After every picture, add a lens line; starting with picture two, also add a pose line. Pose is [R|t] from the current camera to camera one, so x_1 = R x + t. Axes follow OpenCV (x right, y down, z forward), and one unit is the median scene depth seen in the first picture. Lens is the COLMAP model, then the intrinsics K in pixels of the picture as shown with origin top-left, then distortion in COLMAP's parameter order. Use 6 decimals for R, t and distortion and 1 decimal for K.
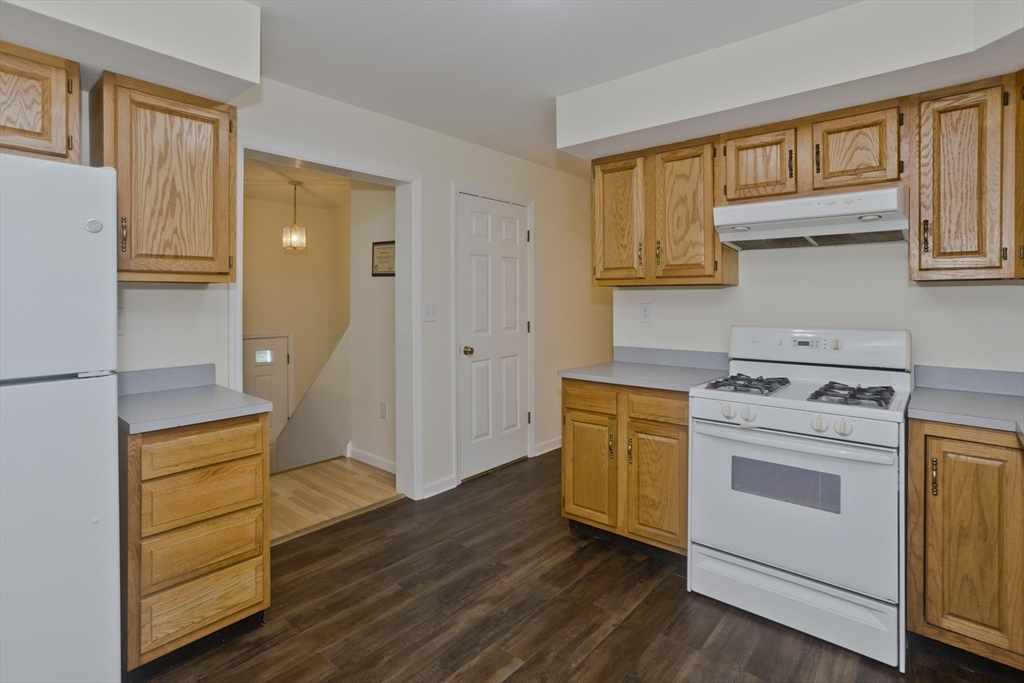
lens RADIAL K [[501.8, 0, 495.1], [0, 501.8, 299.5], [0, 0, 1]] dist [-0.004977, 0.011111]
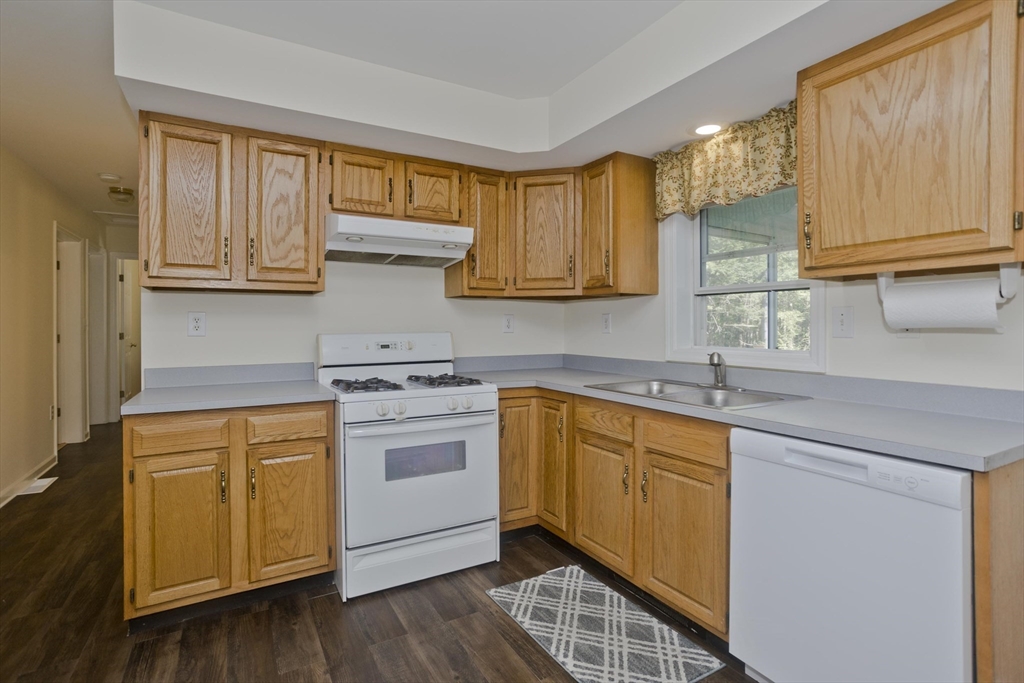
lens RADIAL K [[501.8, 0, 516.6], [0, 501.8, 320.7], [0, 0, 1]] dist [-0.004977, 0.011111]
pose [[0.360456, 0.003692, 0.932769, -0.371868], [-0.001455, 0.999993, -0.003396, 0.032828], [-0.932775, -0.000133, 0.360458, 0.304381]]
